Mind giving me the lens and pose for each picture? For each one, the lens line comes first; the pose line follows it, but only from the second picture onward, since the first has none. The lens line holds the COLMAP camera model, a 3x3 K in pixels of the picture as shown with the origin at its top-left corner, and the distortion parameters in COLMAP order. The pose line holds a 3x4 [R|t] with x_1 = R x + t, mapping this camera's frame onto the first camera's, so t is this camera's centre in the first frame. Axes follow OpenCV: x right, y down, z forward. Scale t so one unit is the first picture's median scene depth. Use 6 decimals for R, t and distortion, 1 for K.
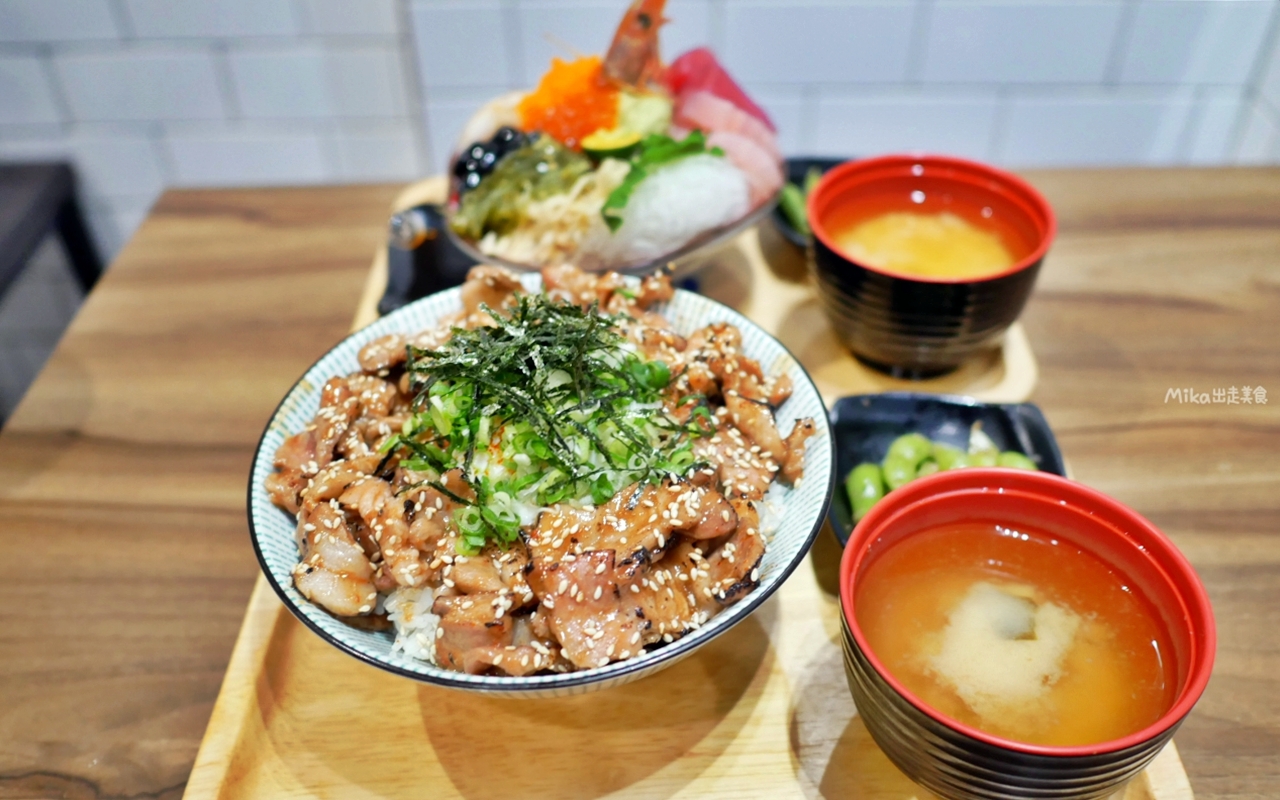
lens RADIAL K [[1172.1, 0, 639.5], [0, 1172.1, 385.8], [0, 0, 1]] dist [-0.039950, 0.005003]
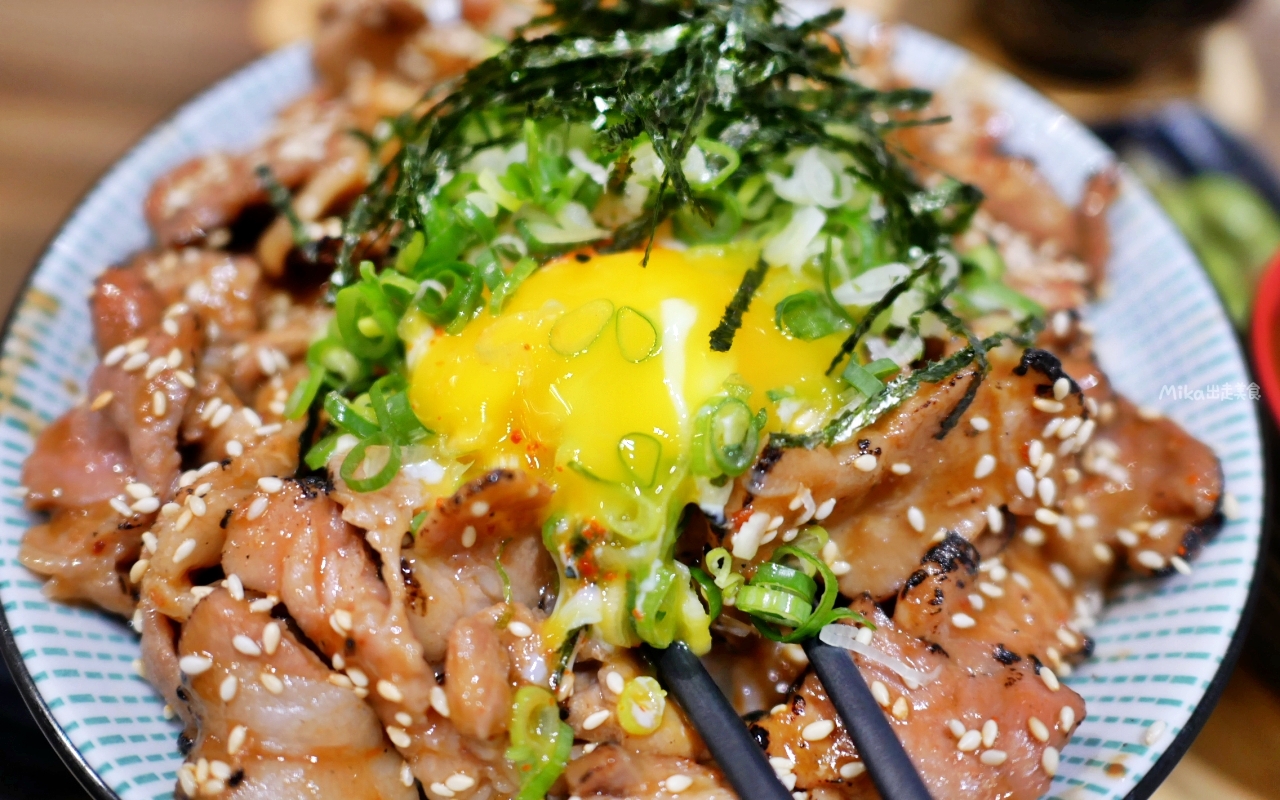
lens RADIAL K [[1172.1, 0, 639.5], [0, 1172.1, 385.8], [0, 0, 1]] dist [-0.039950, 0.005003]
pose [[0.947108, -0.227439, 0.226403, -0.193518], [0.186585, 0.964258, 0.188132, -0.010934], [-0.261099, -0.135938, 0.955693, 0.559958]]
